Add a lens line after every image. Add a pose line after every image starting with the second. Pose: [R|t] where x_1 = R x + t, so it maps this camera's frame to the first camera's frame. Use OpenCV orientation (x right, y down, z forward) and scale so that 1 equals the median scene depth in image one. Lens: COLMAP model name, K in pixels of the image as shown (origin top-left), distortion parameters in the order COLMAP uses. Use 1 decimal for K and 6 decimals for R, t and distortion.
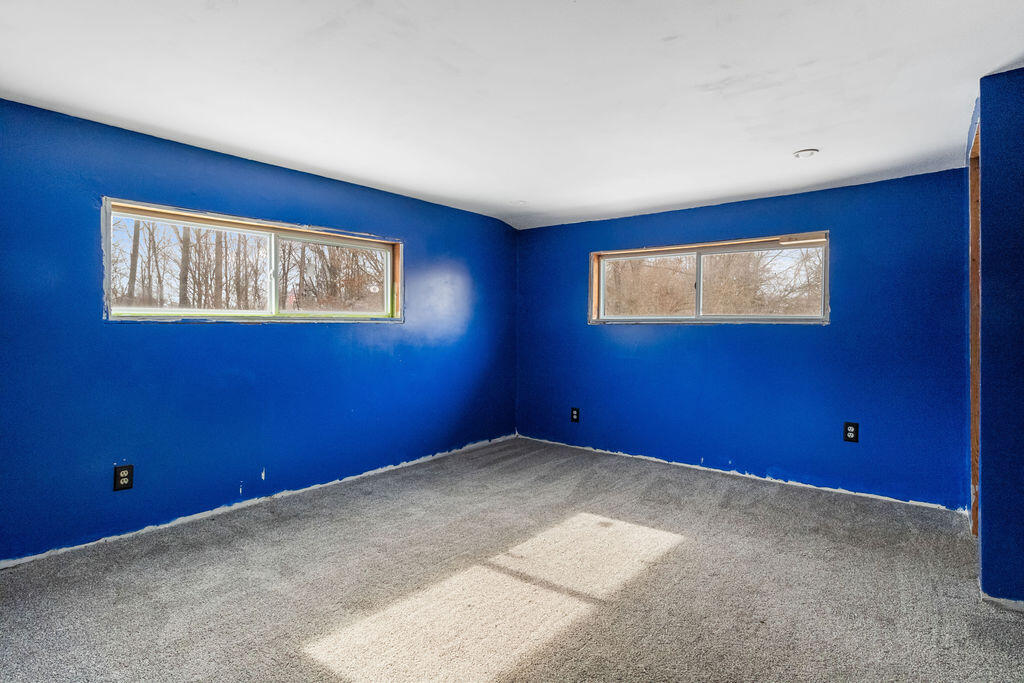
lens RADIAL K [[531.6, 0, 524.2], [0, 531.6, 322.0], [0, 0, 1]] dist [-0.002503, -0.001730]
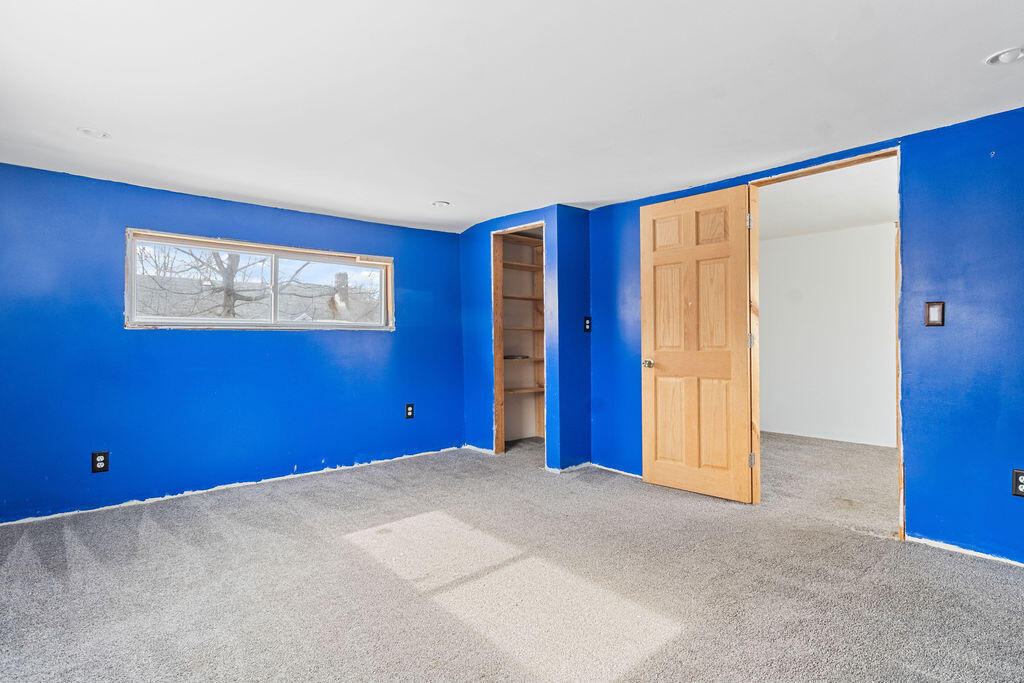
lens RADIAL K [[531.6, 0, 524.2], [0, 531.6, 322.0], [0, 0, 1]] dist [-0.002503, -0.001730]
pose [[0.174747, 0.023605, 0.984330, -0.662759], [-0.008597, 0.999711, -0.022448, 0.009913], [-0.984576, -0.004540, 0.174900, 0.483950]]
